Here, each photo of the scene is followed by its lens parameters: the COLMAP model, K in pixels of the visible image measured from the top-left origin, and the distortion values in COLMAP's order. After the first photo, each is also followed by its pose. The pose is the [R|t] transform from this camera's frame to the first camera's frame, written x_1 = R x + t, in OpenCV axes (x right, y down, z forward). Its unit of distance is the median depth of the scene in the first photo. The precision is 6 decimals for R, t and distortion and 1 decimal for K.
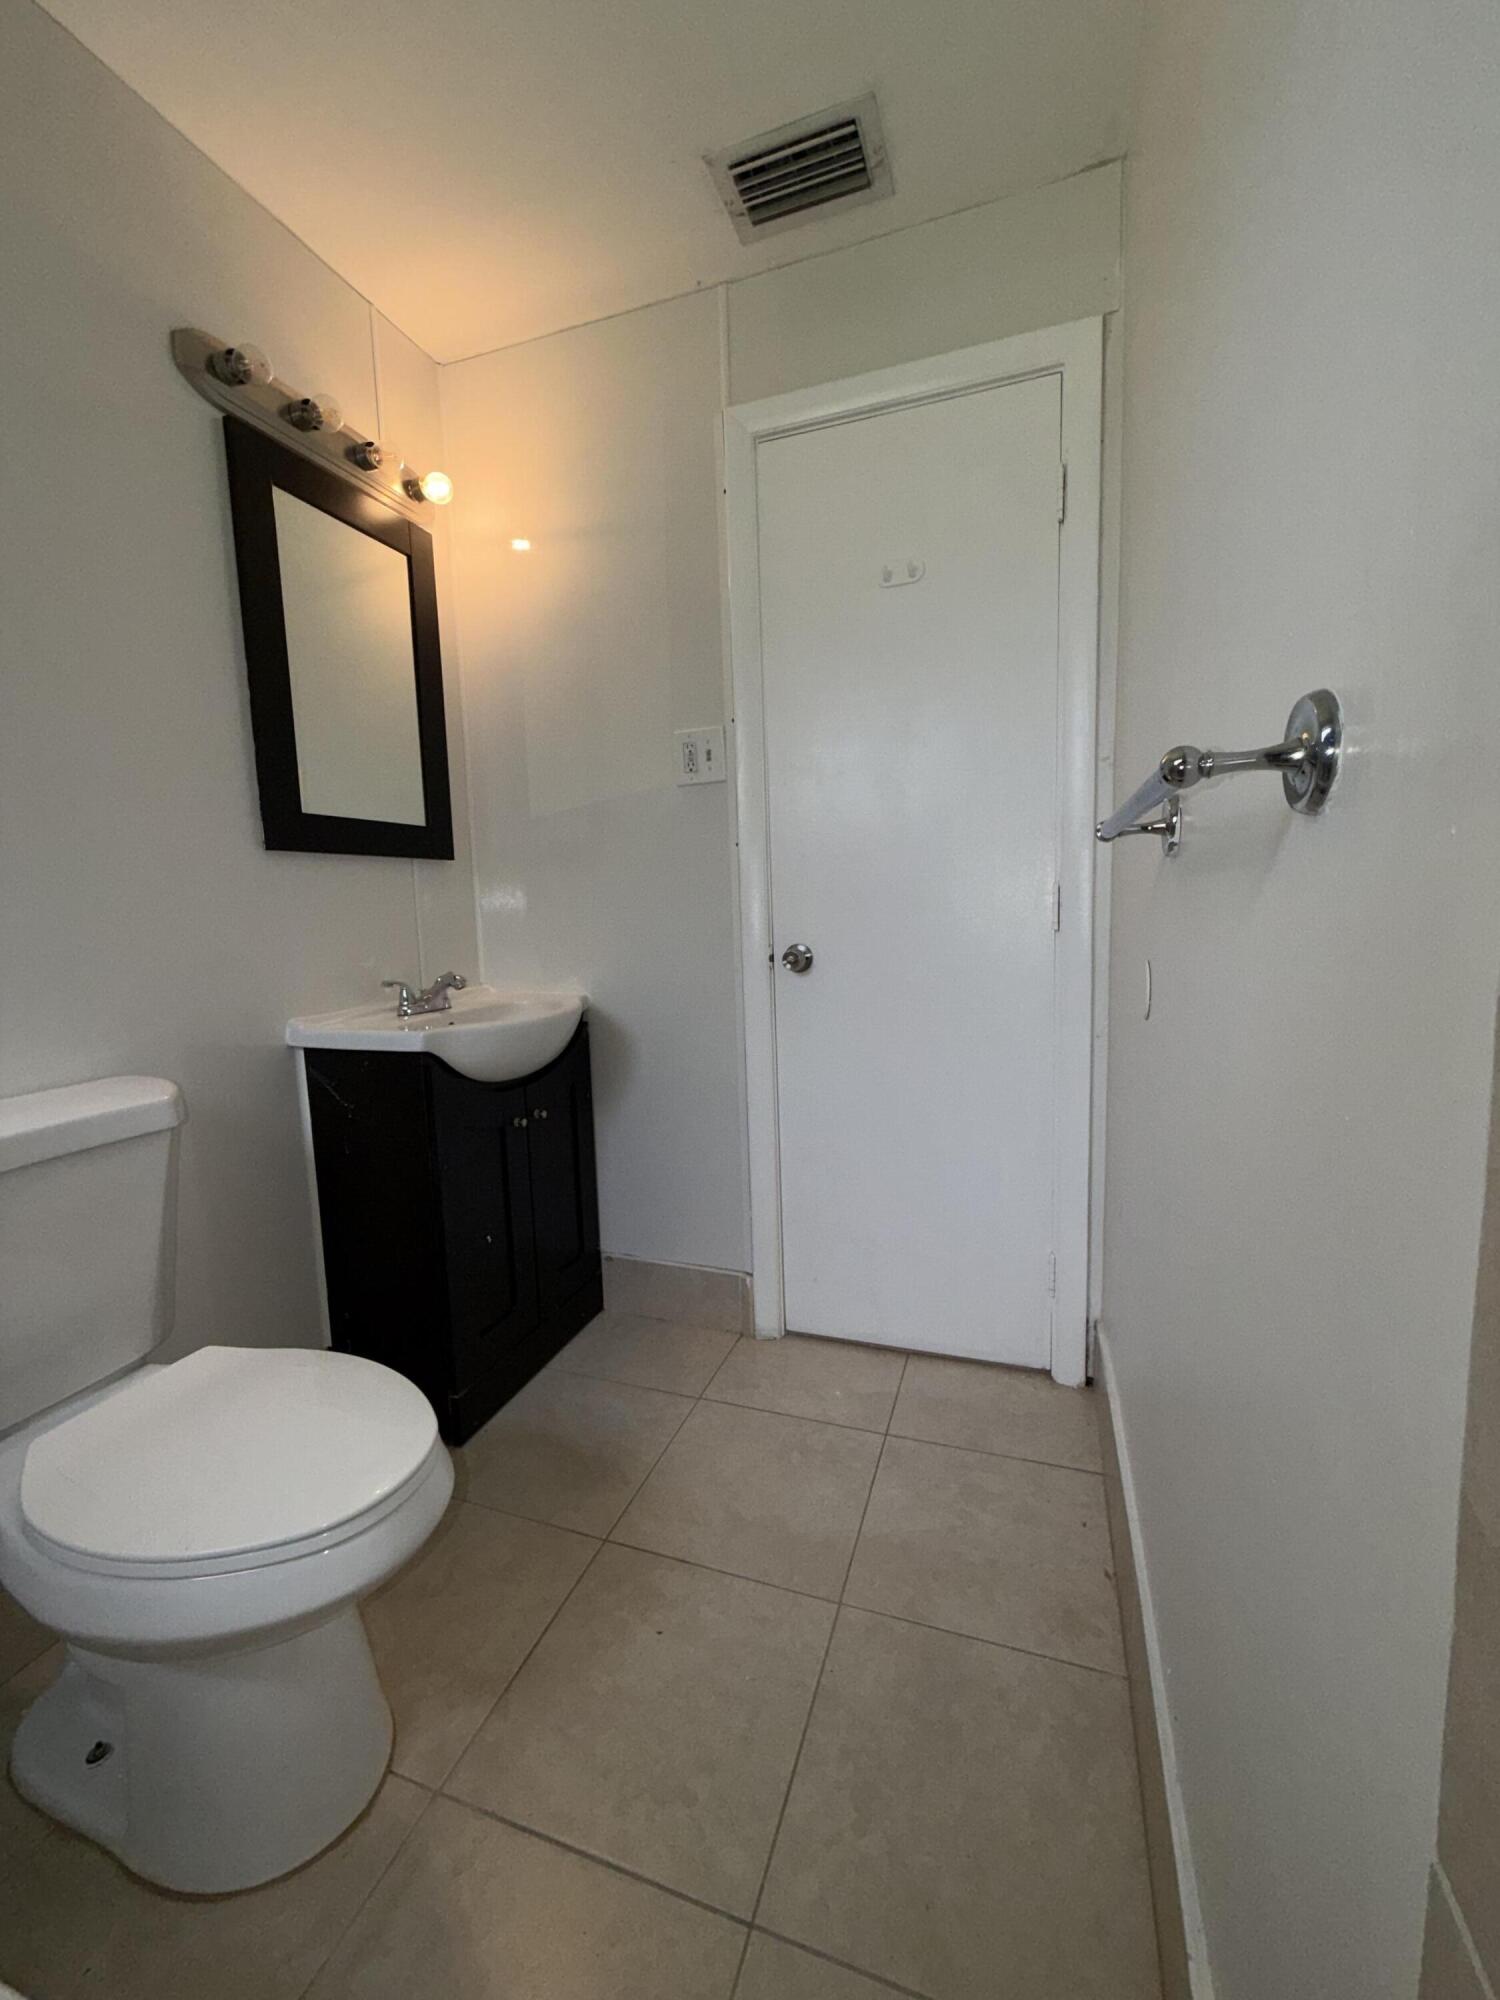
lens RADIAL K [[795.6, 0, 748.6], [0, 795.6, 994.7], [0, 0, 1]] dist [0.000544, 0.000194]
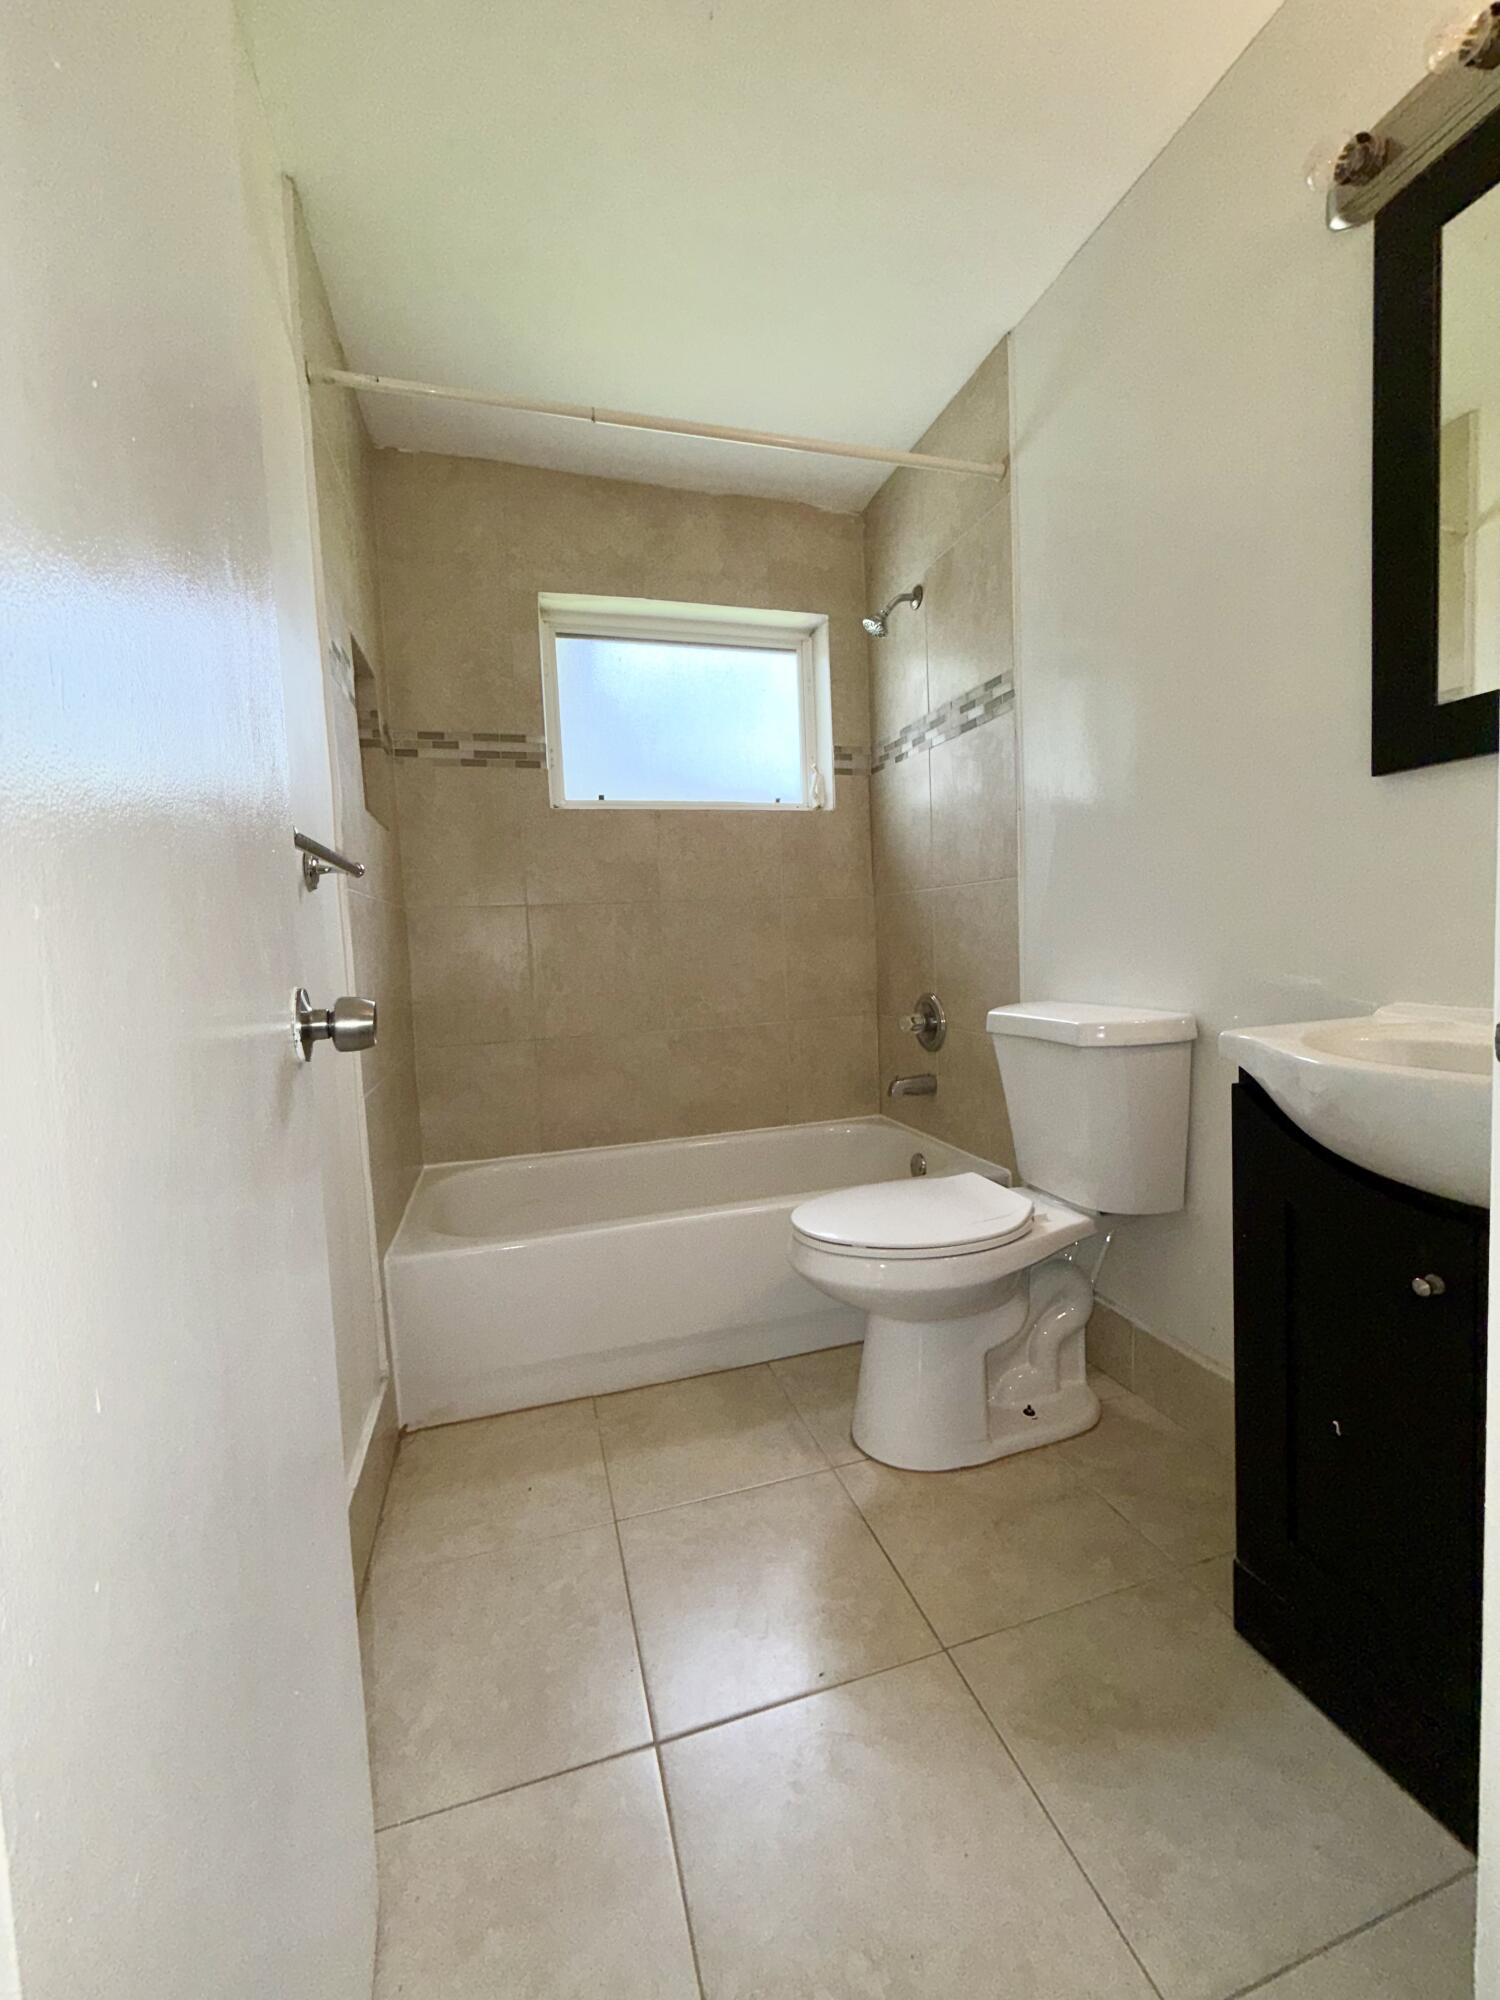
lens RADIAL K [[795.6, 0, 748.6], [0, 795.6, 994.7], [0, 0, 1]] dist [0.000544, 0.000194]
pose [[-0.803776, 0.106234, -0.585370, 0.386310], [0.003170, 0.984679, 0.174349, -0.123346], [0.594924, 0.138282, -0.791798, 1.415807]]
